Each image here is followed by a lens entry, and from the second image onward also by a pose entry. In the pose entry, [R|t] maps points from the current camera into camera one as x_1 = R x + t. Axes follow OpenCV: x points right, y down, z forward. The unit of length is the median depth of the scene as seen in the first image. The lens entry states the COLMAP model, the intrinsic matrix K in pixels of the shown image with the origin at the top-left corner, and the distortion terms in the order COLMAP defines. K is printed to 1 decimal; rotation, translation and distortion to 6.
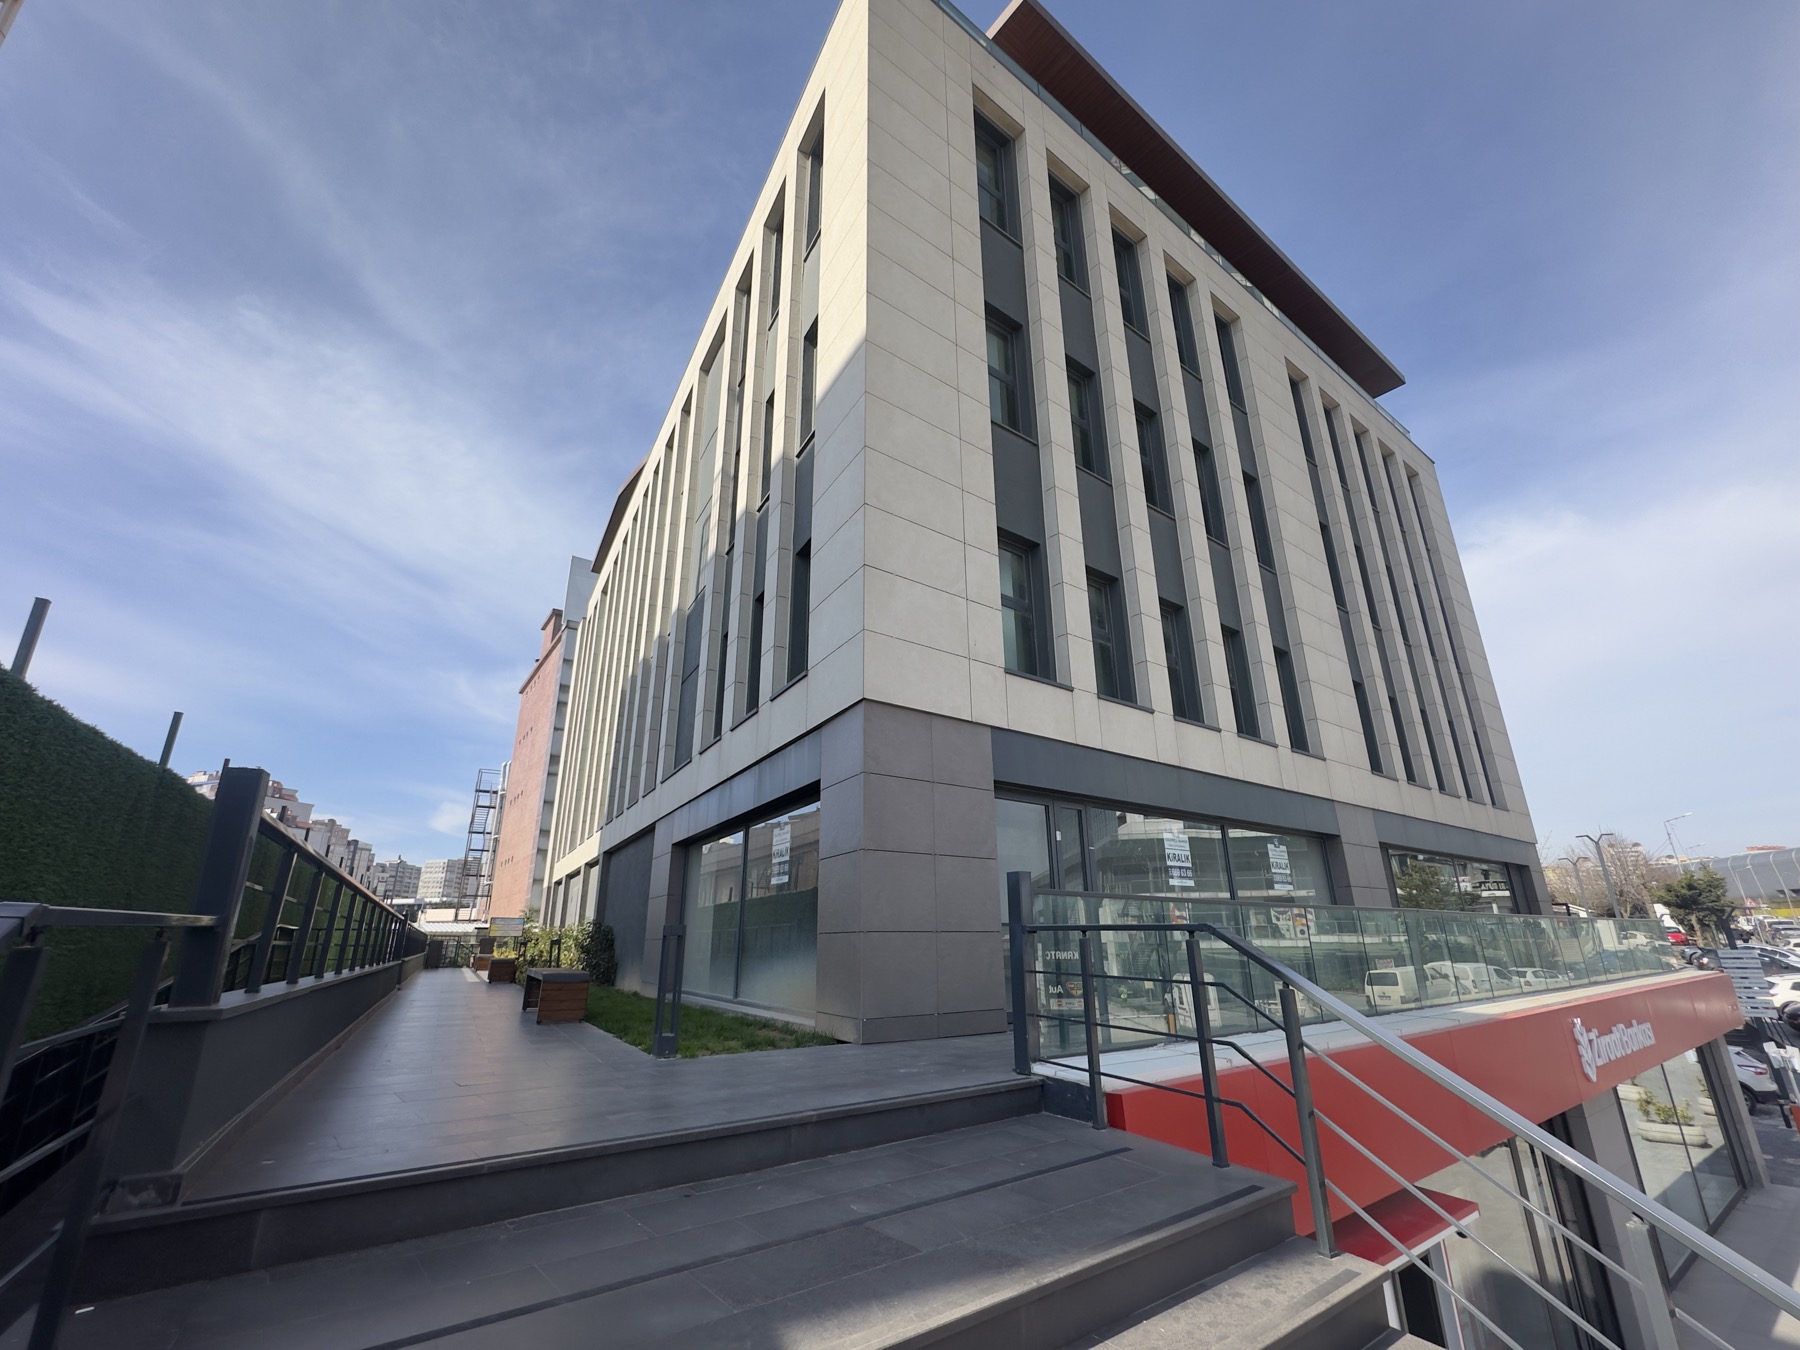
lens RADIAL K [[782.4, 0, 900.0], [0, 782.4, 675.0], [0, 0, 1]] dist [0.001084, -0.000107]
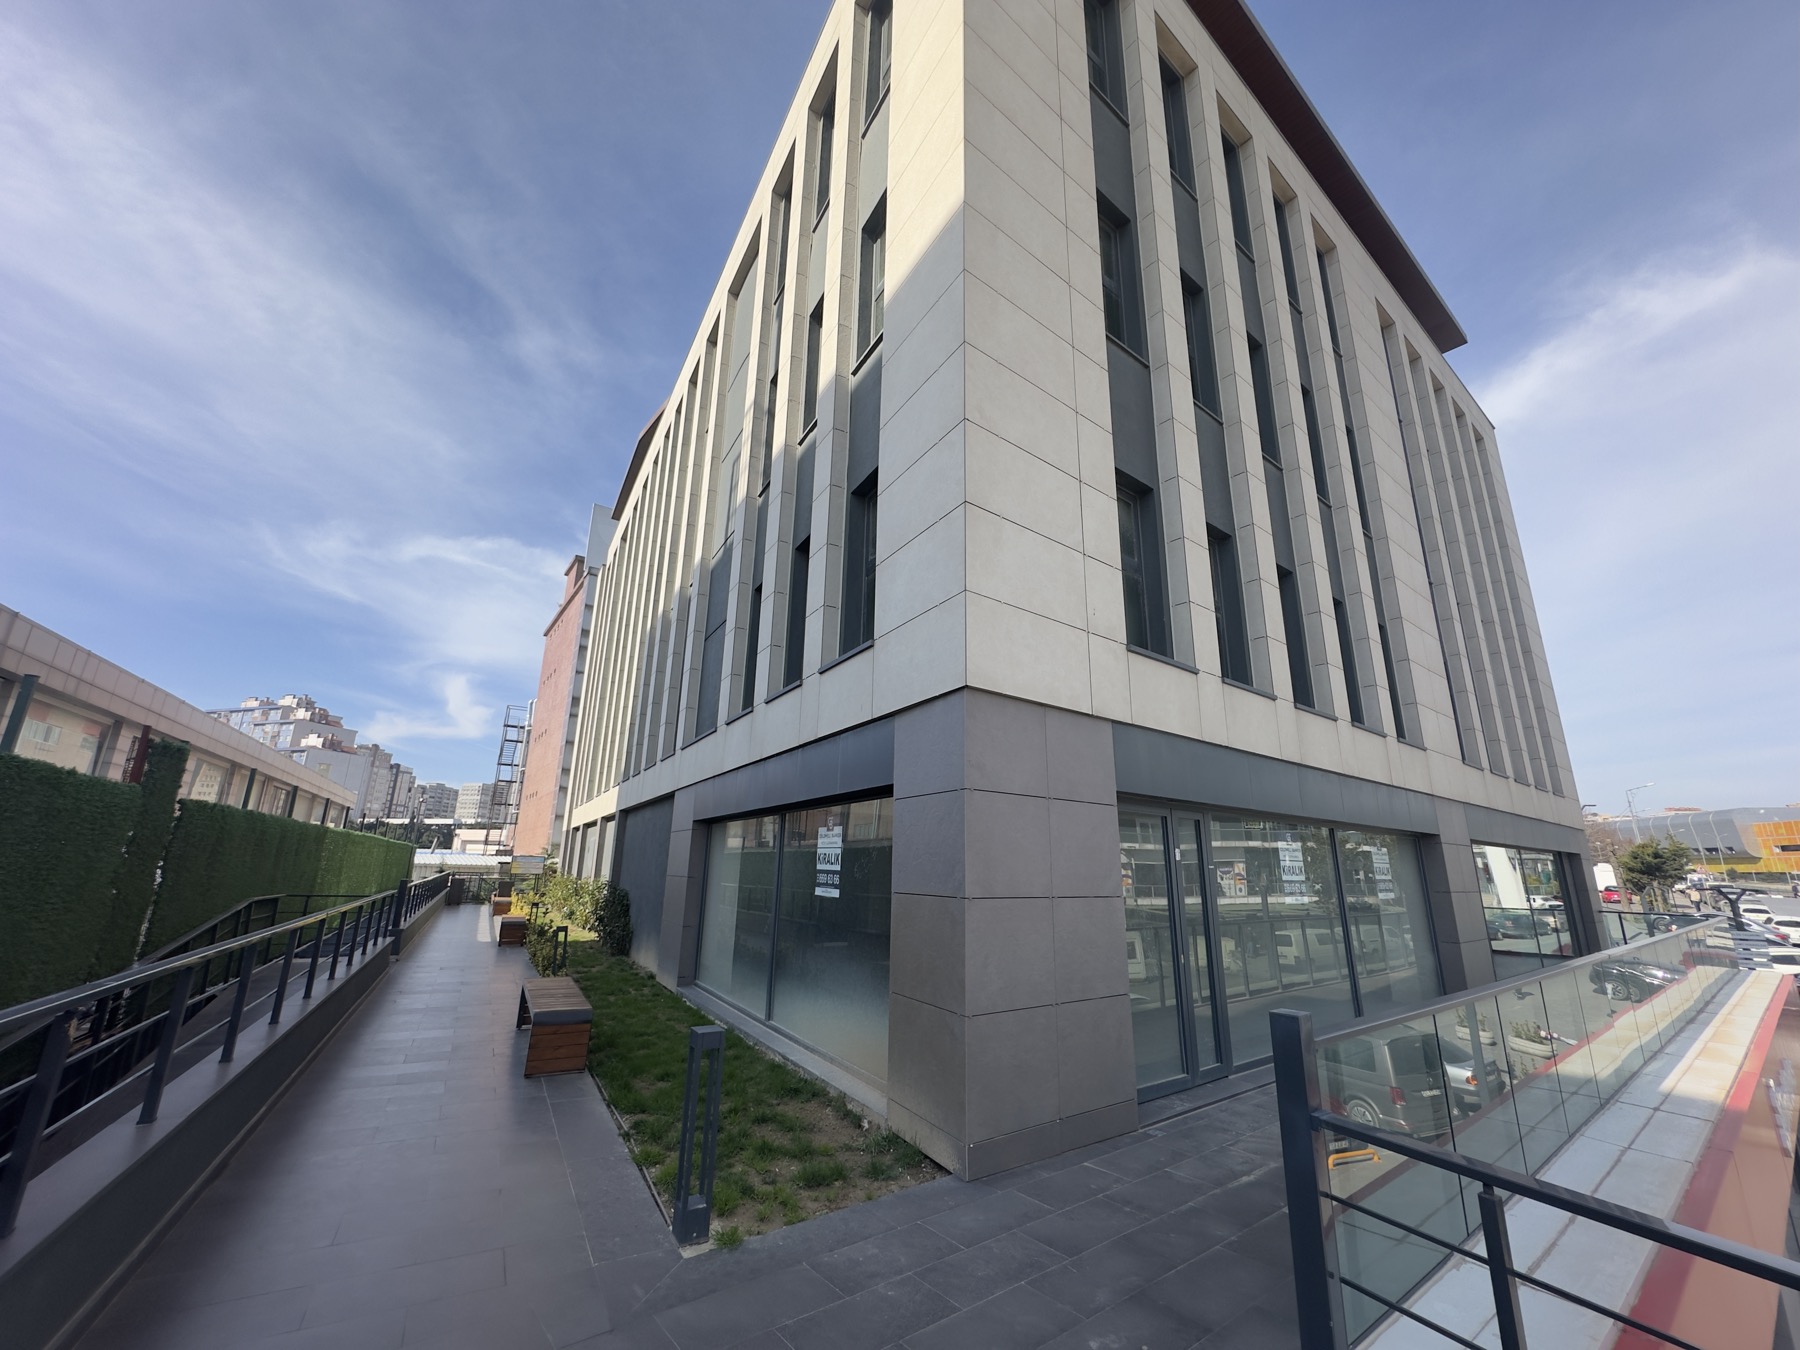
lens RADIAL K [[721.3, 0, 900.0], [0, 721.3, 675.0], [0, 0, 1]] dist [-0.001506, 0.000057]
pose [[0.999525, 0.030701, 0.002560, -0.050527], [-0.030803, 0.997357, 0.065803, -0.010346], [-0.000533, -0.065851, 0.997829, 0.152425]]
